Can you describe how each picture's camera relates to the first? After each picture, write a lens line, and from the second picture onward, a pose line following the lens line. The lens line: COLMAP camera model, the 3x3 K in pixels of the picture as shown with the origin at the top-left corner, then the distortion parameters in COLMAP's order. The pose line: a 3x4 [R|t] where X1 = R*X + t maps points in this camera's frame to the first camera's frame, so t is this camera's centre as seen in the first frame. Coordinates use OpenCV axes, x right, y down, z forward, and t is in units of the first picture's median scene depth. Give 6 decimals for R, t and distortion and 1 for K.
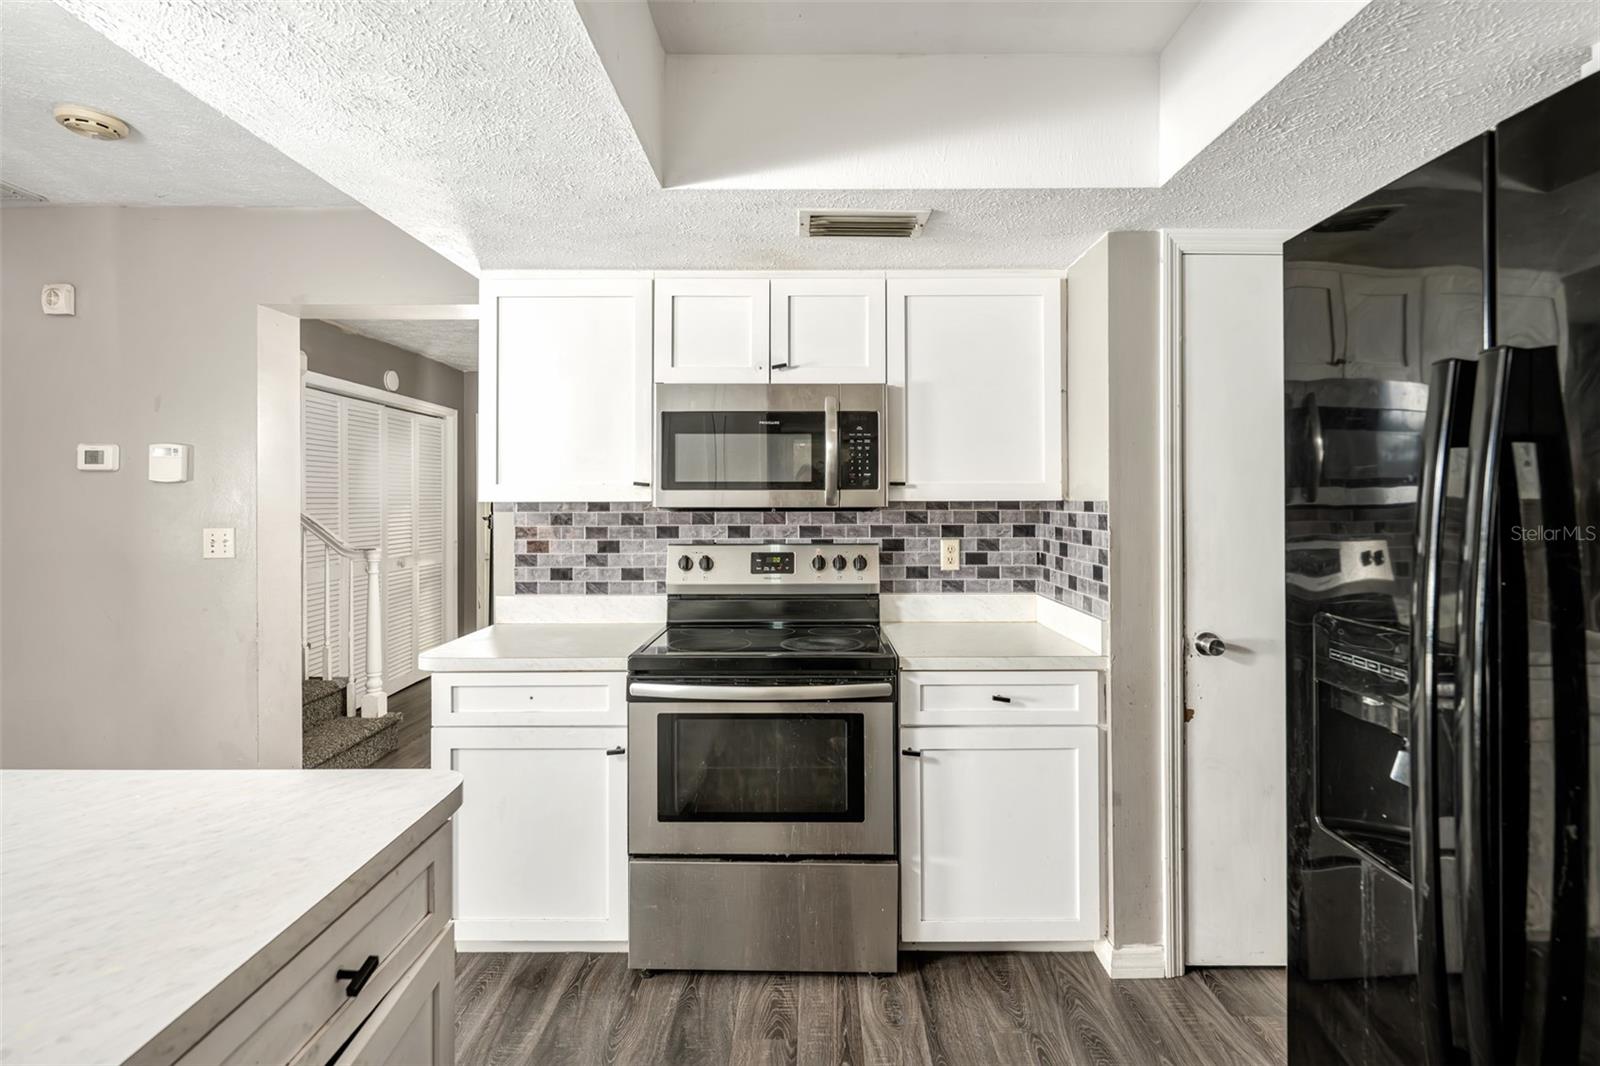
lens RADIAL K [[788.3, 0, 805.7], [0, 788.3, 491.2], [0, 0, 1]] dist [0.002318, 0.000482]
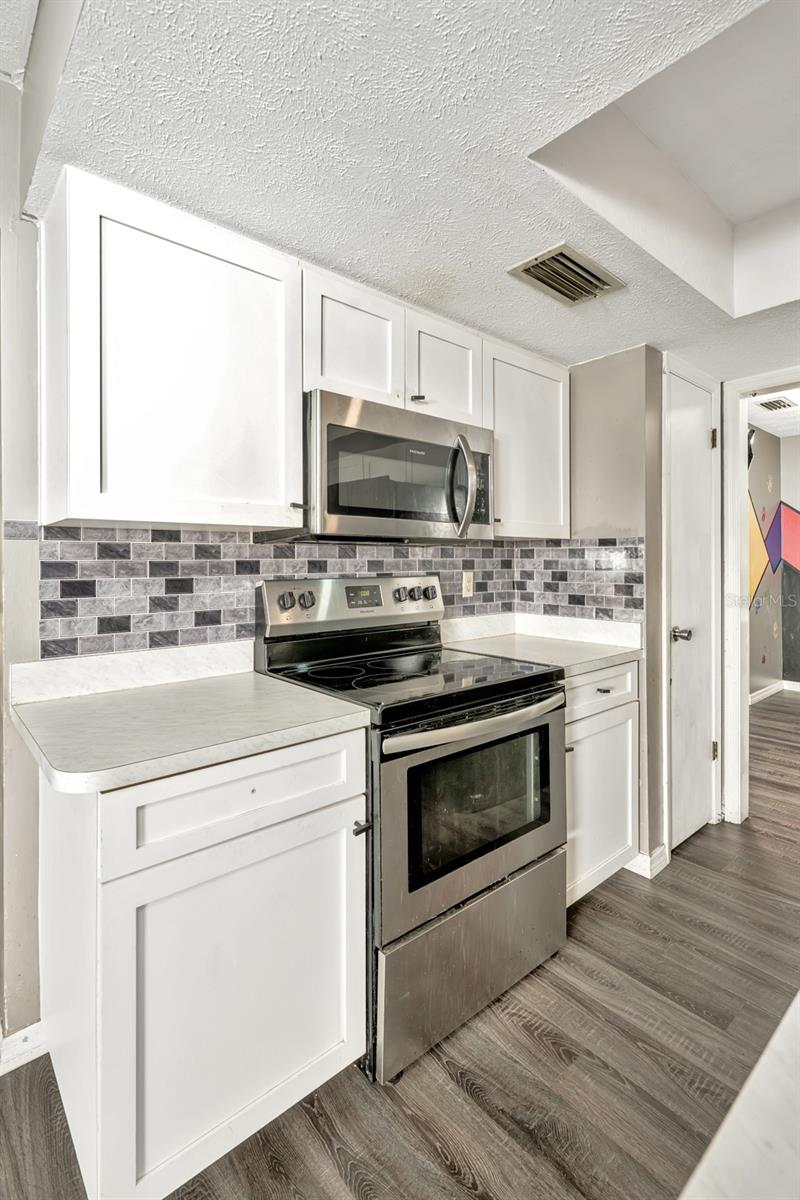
lens RADIAL K [[570.8, 0, 419.4], [0, 570.8, 554.0], [0, 0, 1]] dist [-0.000102, 0.000247]
pose [[0.740979, 0.007628, 0.671485, -0.459013], [-0.006863, 0.999969, -0.003787, 0.038513], [-0.671493, -0.001802, 0.741009, 0.406680]]
